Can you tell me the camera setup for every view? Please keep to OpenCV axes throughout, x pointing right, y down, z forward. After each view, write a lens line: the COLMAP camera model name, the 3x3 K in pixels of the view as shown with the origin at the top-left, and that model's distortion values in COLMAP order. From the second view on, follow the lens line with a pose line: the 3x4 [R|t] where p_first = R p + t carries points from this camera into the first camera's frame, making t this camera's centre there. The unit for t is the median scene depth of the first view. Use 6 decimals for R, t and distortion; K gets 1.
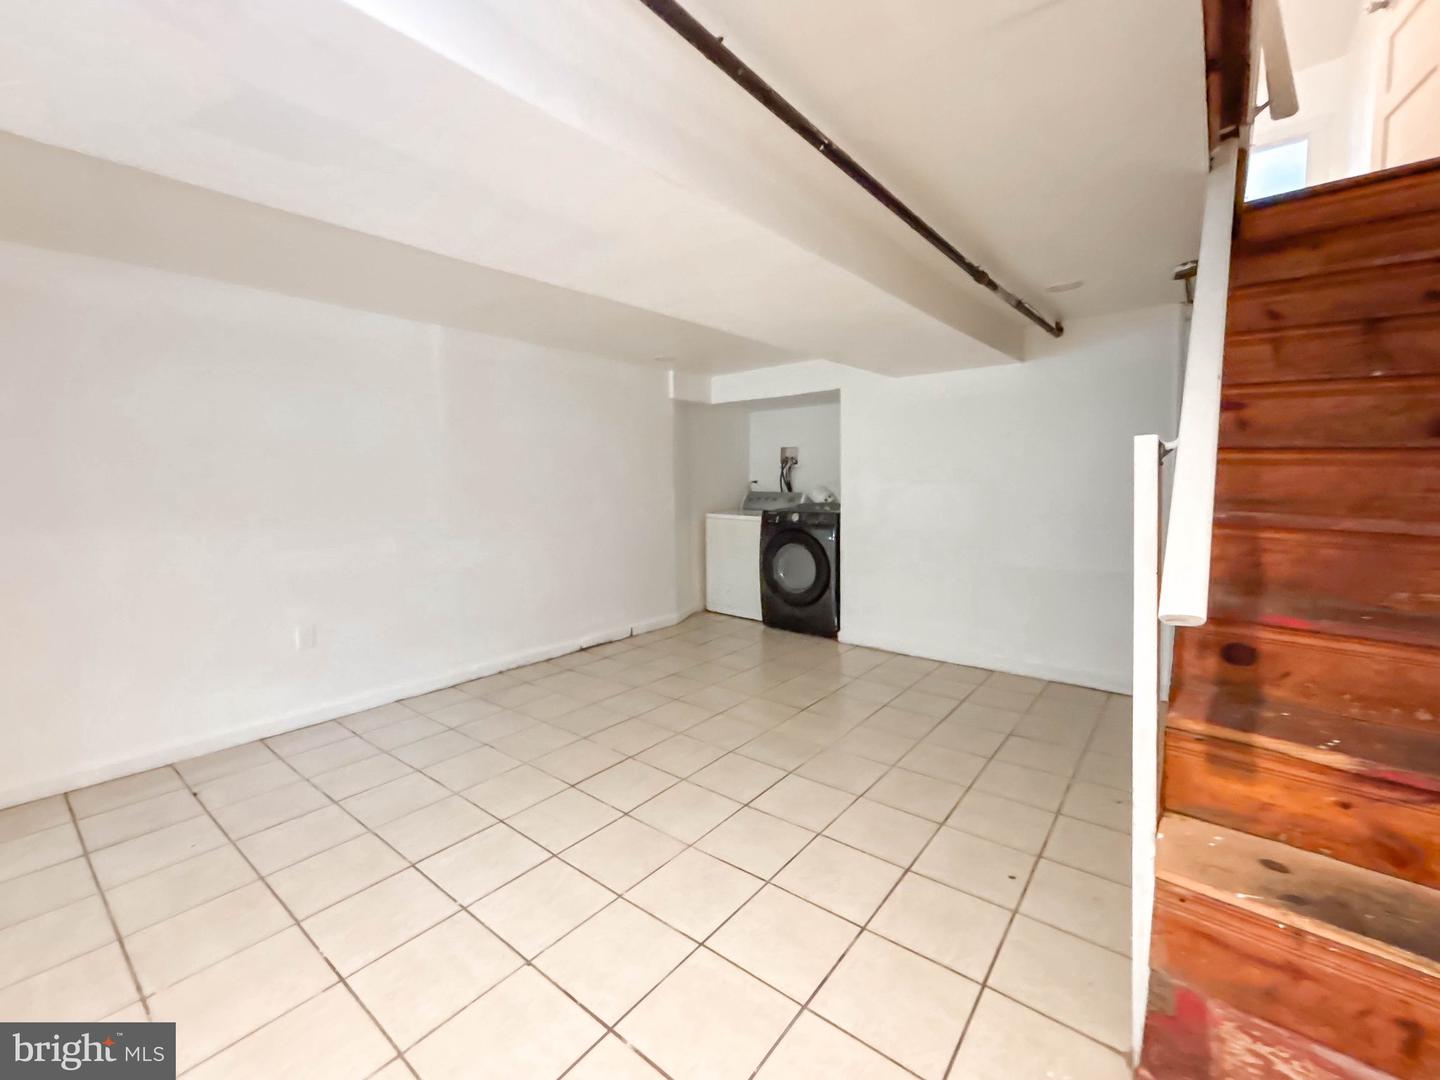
lens RADIAL K [[597.3, 0, 722.8], [0, 597.3, 542.3], [0, 0, 1]] dist [0.002916, 0.000847]
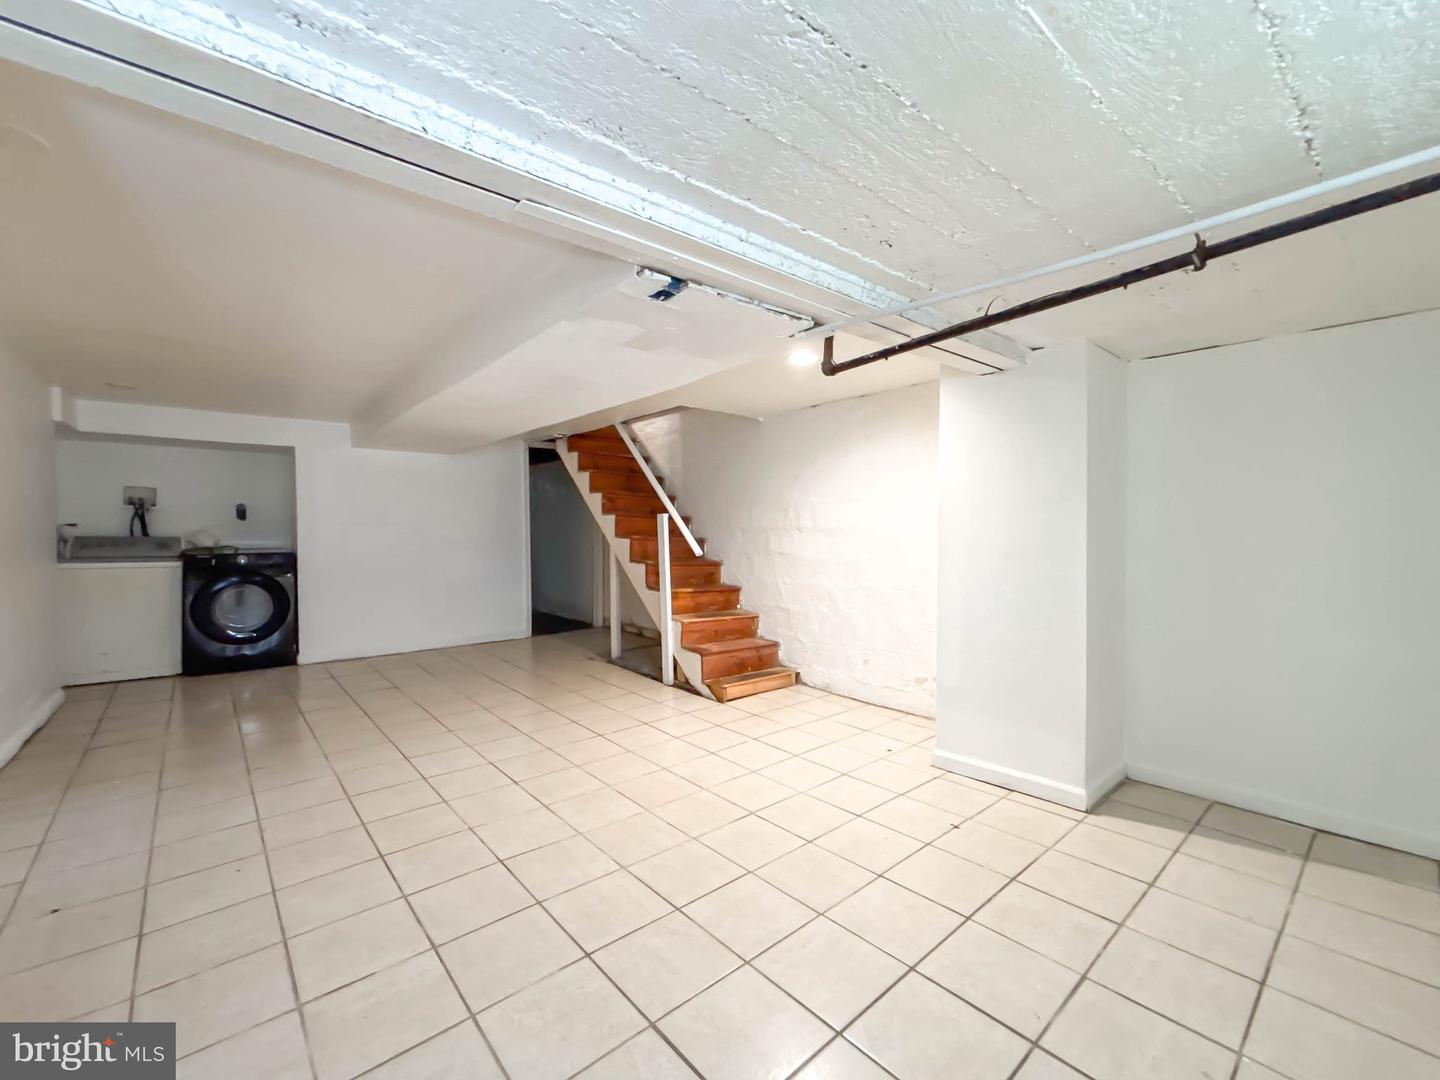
lens RADIAL K [[597.3, 0, 721.7], [0, 597.3, 533.8], [0, 0, 1]] dist [0.002916, 0.000847]
pose [[0.177317, 0.006041, 0.984135, -0.746607], [0.092004, 0.995500, -0.022688, 0.013602], [-0.979844, 0.094567, 0.175963, -0.014893]]
